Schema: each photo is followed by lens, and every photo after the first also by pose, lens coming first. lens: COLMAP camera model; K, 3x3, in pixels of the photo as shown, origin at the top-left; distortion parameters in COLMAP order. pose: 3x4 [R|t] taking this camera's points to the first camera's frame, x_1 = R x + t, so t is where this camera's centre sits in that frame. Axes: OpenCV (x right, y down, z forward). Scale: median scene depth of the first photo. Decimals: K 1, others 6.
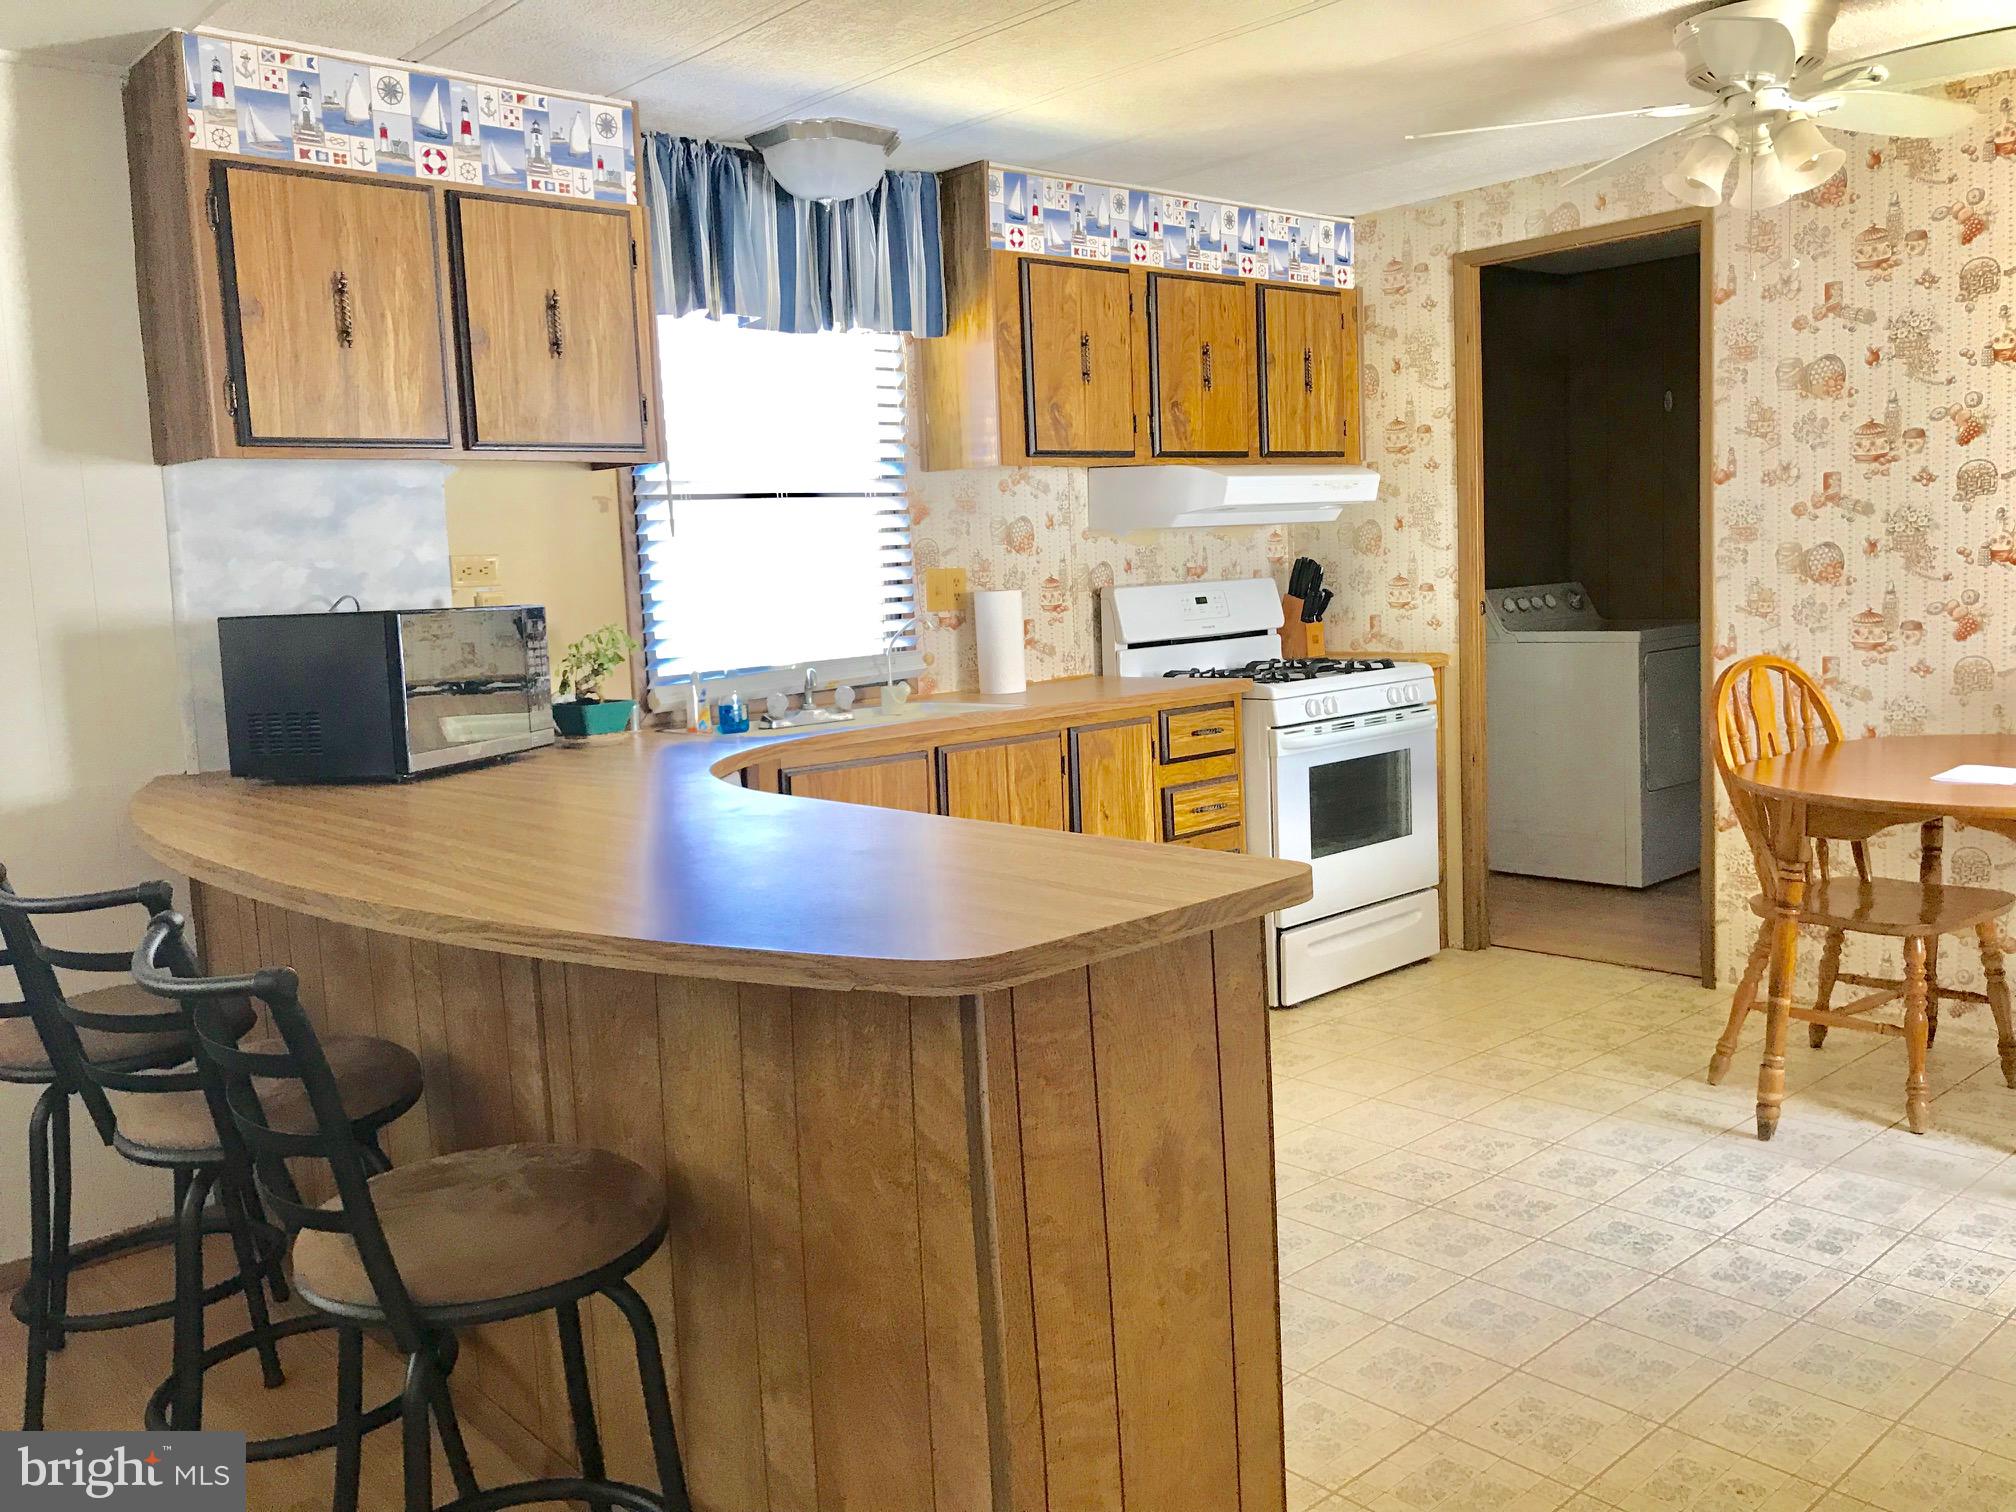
lens RADIAL K [[1647.3, 0, 1012.4], [0, 1647.3, 808.2], [0, 0, 1]] dist [0.257263, -0.319496]
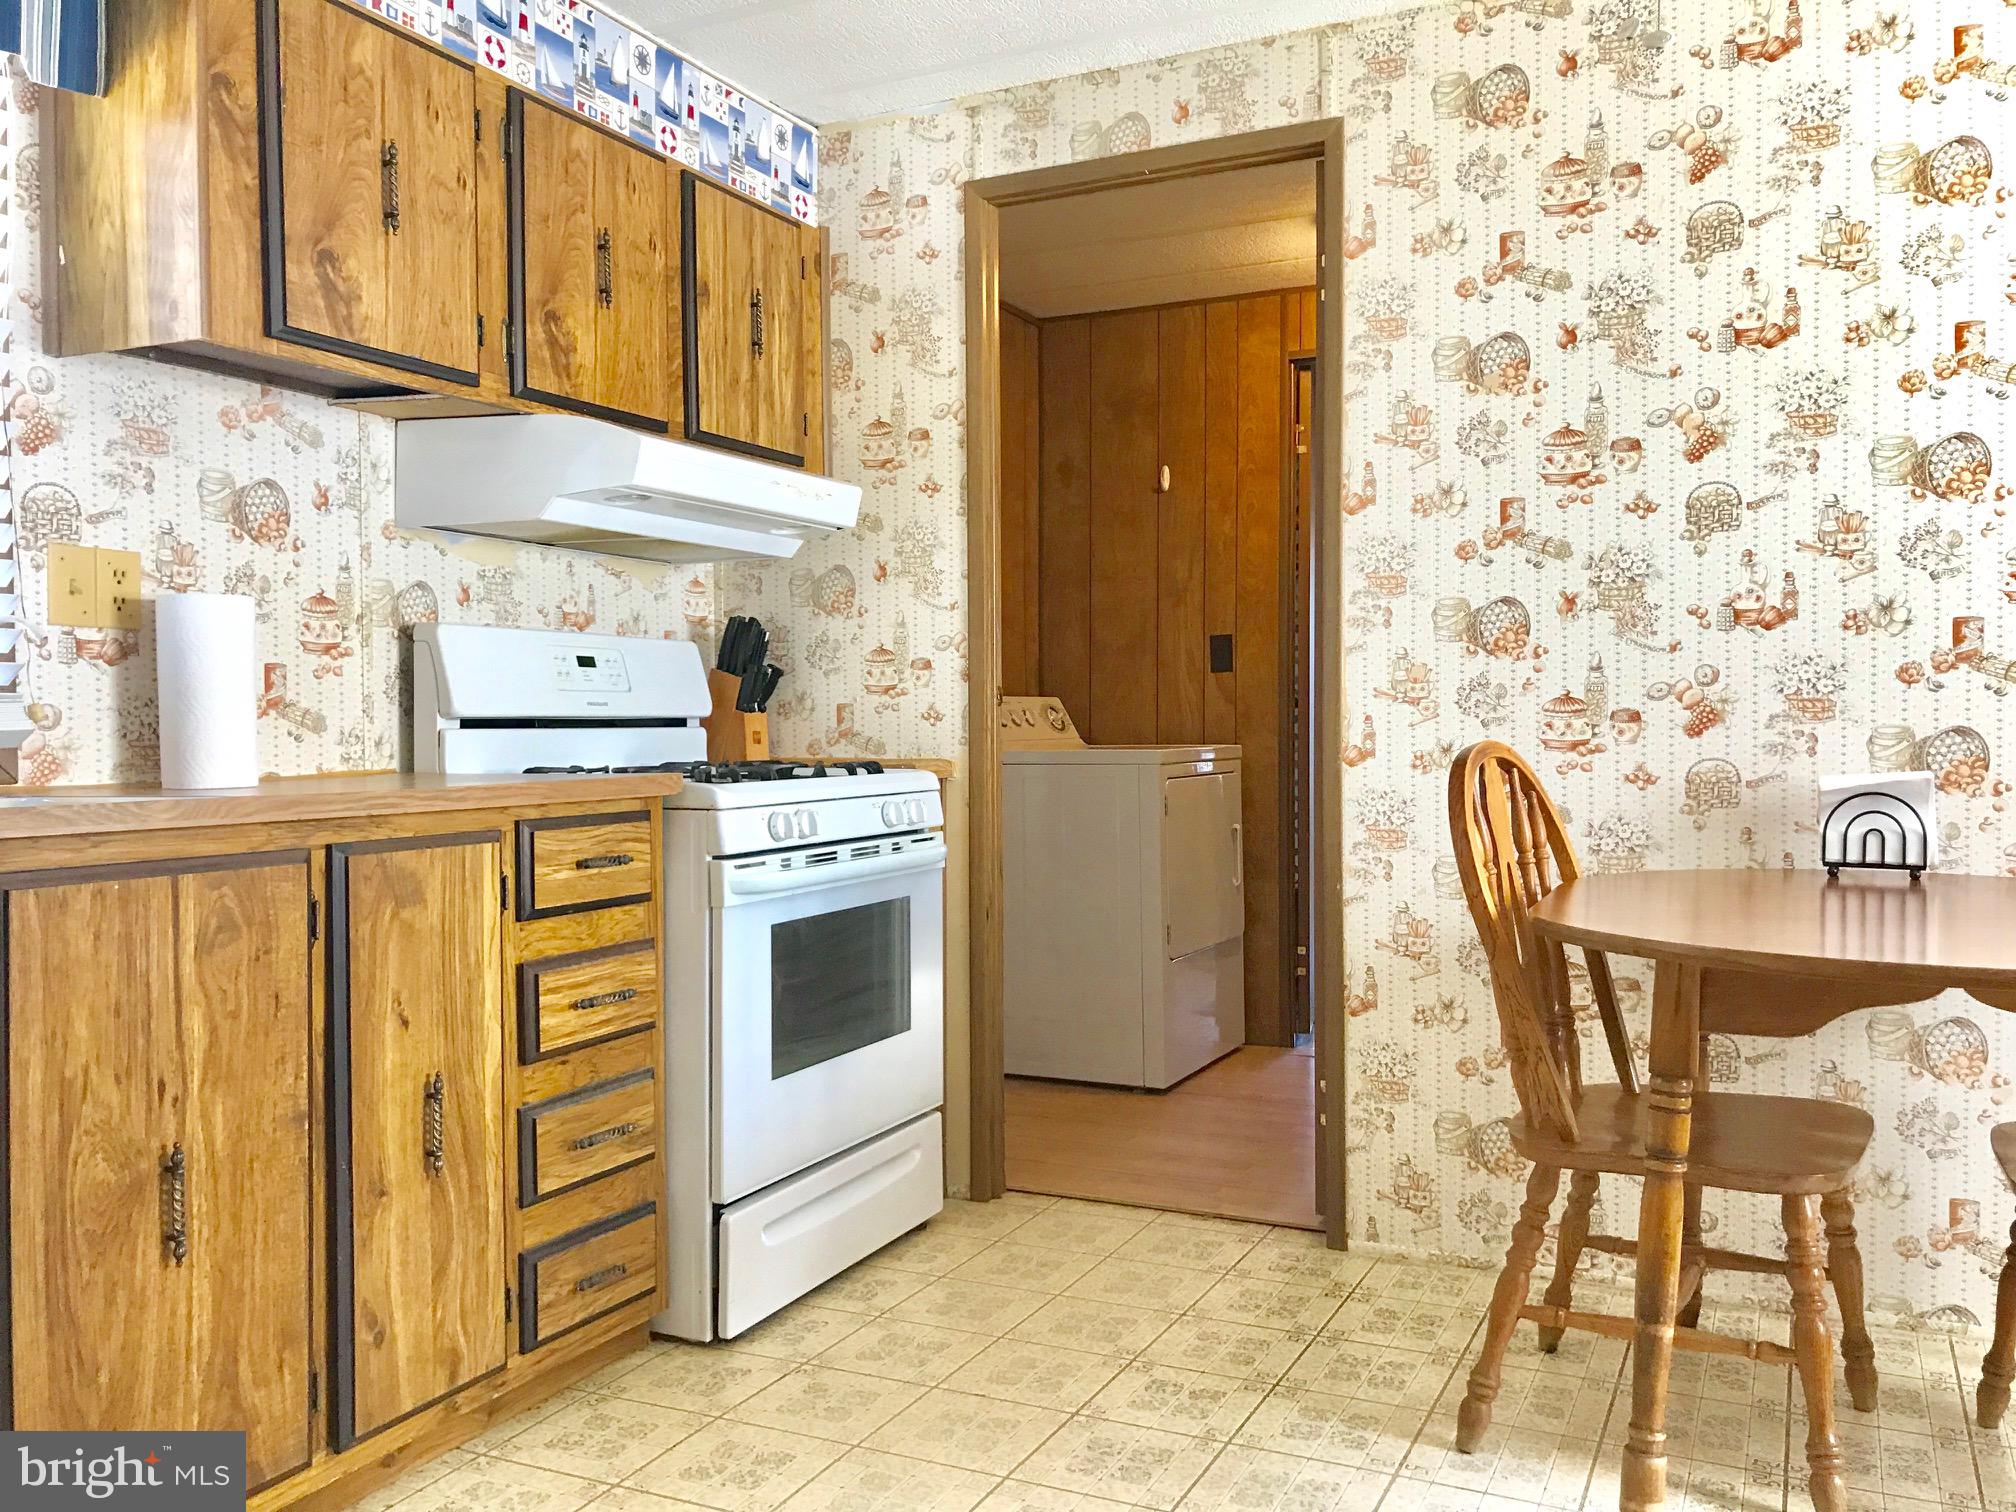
lens RADIAL K [[1660.1, 0, 1031.5], [0, 1660.1, 745.2], [0, 0, 1]] dist [0.003915, -0.012208]
pose [[0.922576, 0.035365, 0.384191, 0.033256], [0.020143, 0.990017, -0.139503, -0.003830], [-0.385290, 0.136441, 0.912653, 0.416532]]
